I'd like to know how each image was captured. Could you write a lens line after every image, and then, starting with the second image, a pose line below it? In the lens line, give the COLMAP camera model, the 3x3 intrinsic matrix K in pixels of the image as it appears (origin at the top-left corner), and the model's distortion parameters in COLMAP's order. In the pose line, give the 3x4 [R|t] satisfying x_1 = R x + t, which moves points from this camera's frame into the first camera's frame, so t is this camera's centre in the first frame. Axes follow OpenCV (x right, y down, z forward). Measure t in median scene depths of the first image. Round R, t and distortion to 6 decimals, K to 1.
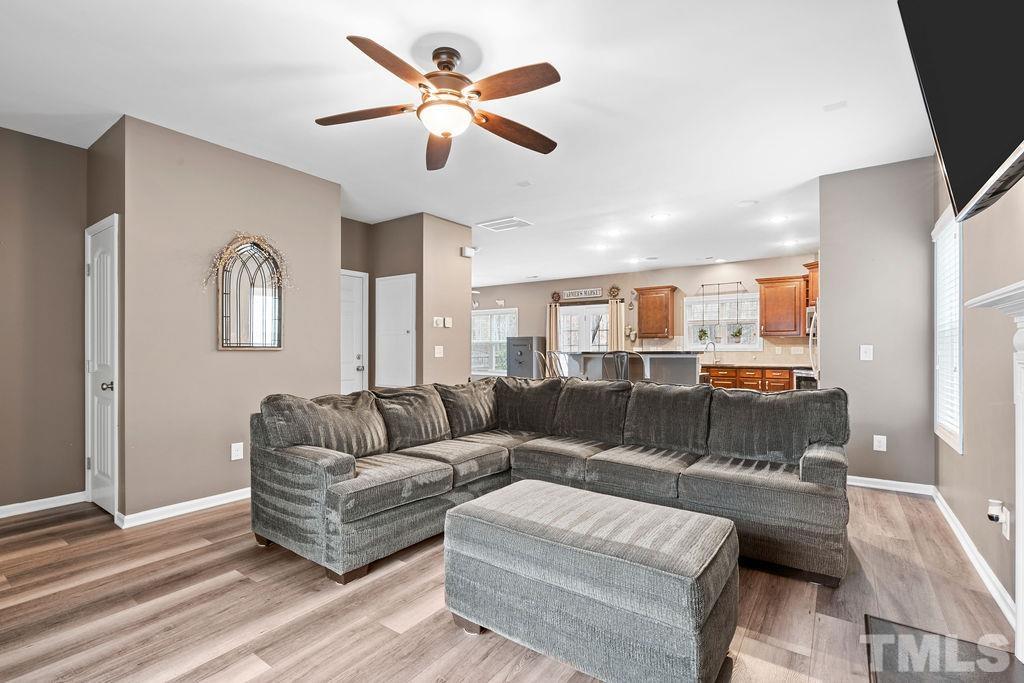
lens RADIAL K [[466.7, 0, 515.2], [0, 466.7, 348.0], [0, 0, 1]] dist [0.000603, -0.000339]
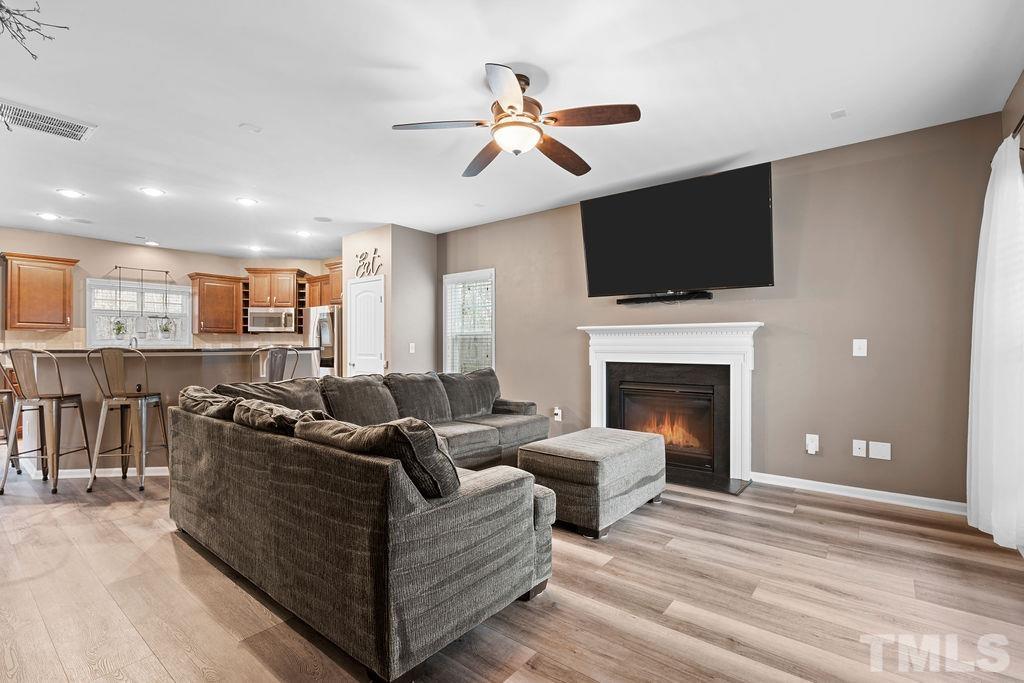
lens RADIAL K [[466.7, 0, 504.6], [0, 466.7, 346.0], [0, 0, 1]] dist [0.000603, -0.000339]
pose [[0.066132, 0.001375, 0.997810, -0.383666], [-0.003730, 0.999992, -0.001130, 0.001556], [-0.997804, -0.003647, 0.066137, 0.292799]]
